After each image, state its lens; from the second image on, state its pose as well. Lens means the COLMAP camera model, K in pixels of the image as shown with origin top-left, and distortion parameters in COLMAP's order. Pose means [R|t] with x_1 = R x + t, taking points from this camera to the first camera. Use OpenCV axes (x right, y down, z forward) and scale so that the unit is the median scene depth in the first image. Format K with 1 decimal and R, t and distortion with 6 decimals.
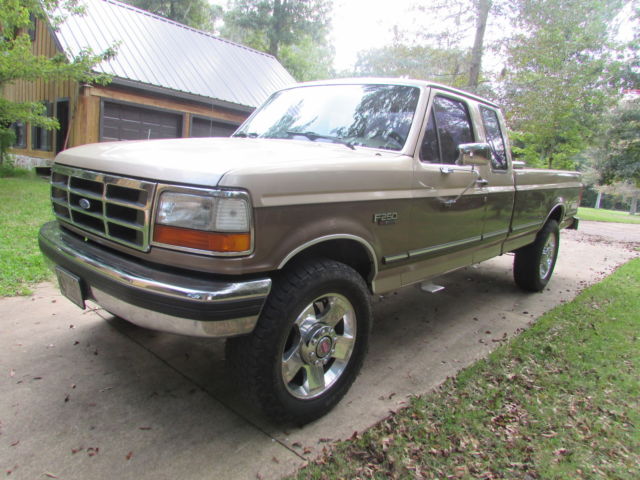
lens RADIAL K [[458.1, 0, 316.8], [0, 458.1, 242.5], [0, 0, 1]] dist [-0.027823, 0.002762]
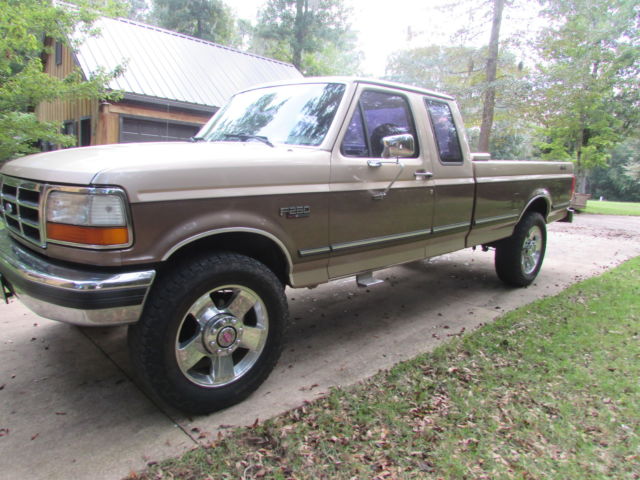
lens RADIAL K [[458.1, 0, 316.8], [0, 458.1, 242.5], [0, 0, 1]] dist [-0.027823, 0.002762]
pose [[0.995758, -0.029437, -0.087174, 0.262680], [0.028206, 0.999485, -0.015318, 0.030069], [0.087580, 0.012794, 0.996075, -0.014949]]
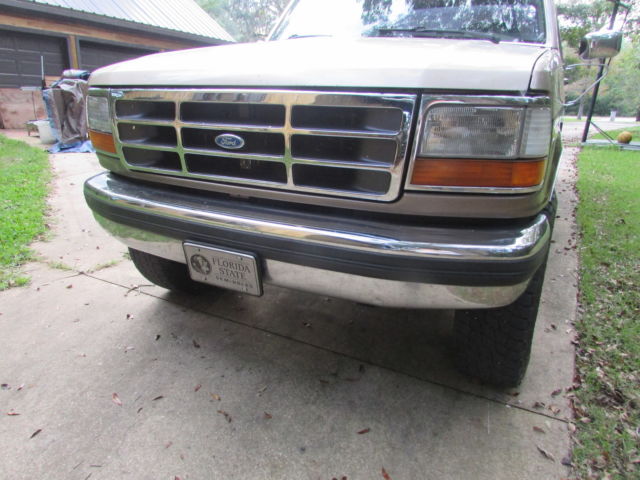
lens RADIAL K [[458.1, 0, 316.8], [0, 458.1, 242.5], [0, 0, 1]] dist [-0.027823, 0.002762]
pose [[0.964375, -0.147337, 0.219712, -0.456268], [0.110450, 0.978942, 0.171676, -0.034092], [-0.240379, -0.141292, 0.960341, 0.259104]]
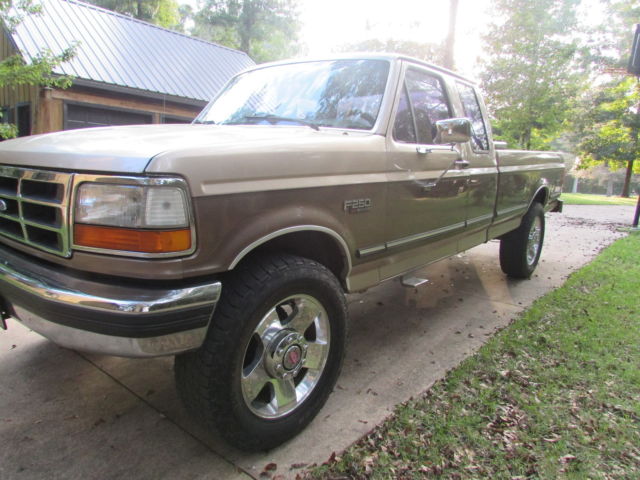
lens RADIAL K [[458.1, 0, 316.8], [0, 458.1, 242.5], [0, 0, 1]] dist [-0.027823, 0.002762]
pose [[0.998078, -0.051327, 0.034733, 0.035700], [0.051159, 0.998674, 0.005714, 0.008222], [-0.034980, -0.003926, 0.999380, 0.114162]]
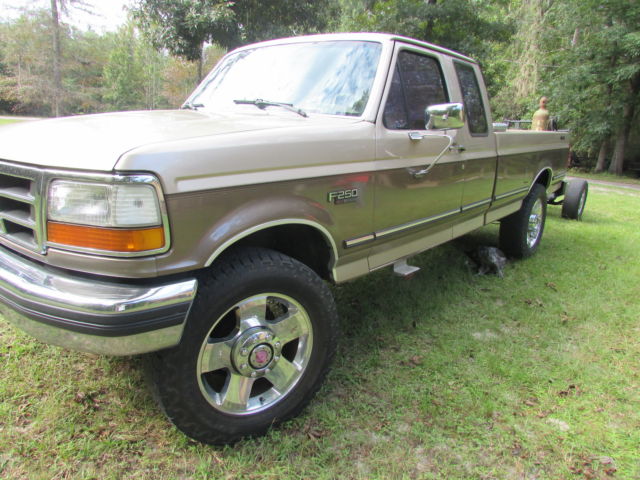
lens RADIAL K [[458.6, 0, 320.0], [0, 458.6, 240.0], [0, 0, 1]] dist [-0.031505, 0.000801]
pose [[0.998558, -0.049286, 0.021301, 0.077343], [0.048027, 0.997271, 0.056070, -0.019252], [-0.024006, -0.054967, 0.998200, 0.124148]]
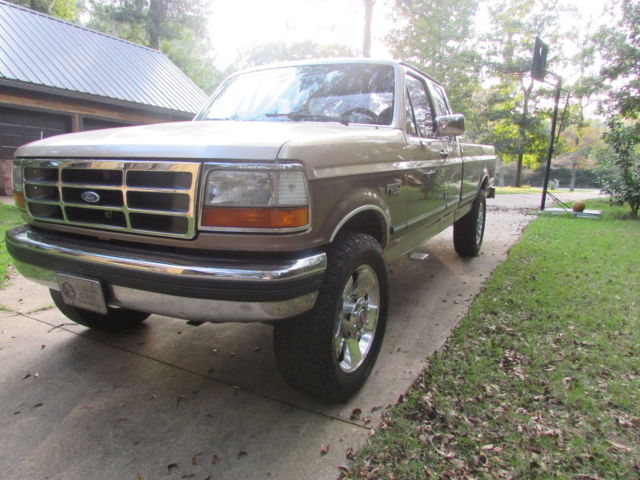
lens RADIAL K [[458.6, 0, 320.0], [0, 458.6, 240.0], [0, 0, 1]] dist [-0.031505, 0.000801]
pose [[0.967291, -0.105537, 0.230673, -0.239952], [0.104731, 0.994376, 0.015773, 0.025620], [-0.231040, 0.008901, 0.972904, 0.029931]]
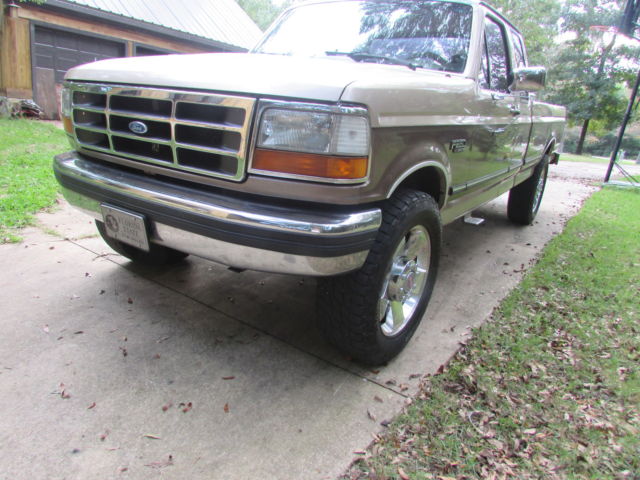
lens RADIAL K [[458.1, 0, 316.8], [0, 458.1, 242.5], [0, 0, 1]] dist [-0.027823, 0.002762]
pose [[0.990626, -0.032062, 0.132786, -0.248779], [0.015193, 0.991895, 0.126150, 0.020368], [-0.135755, -0.122950, 0.983084, 0.084278]]
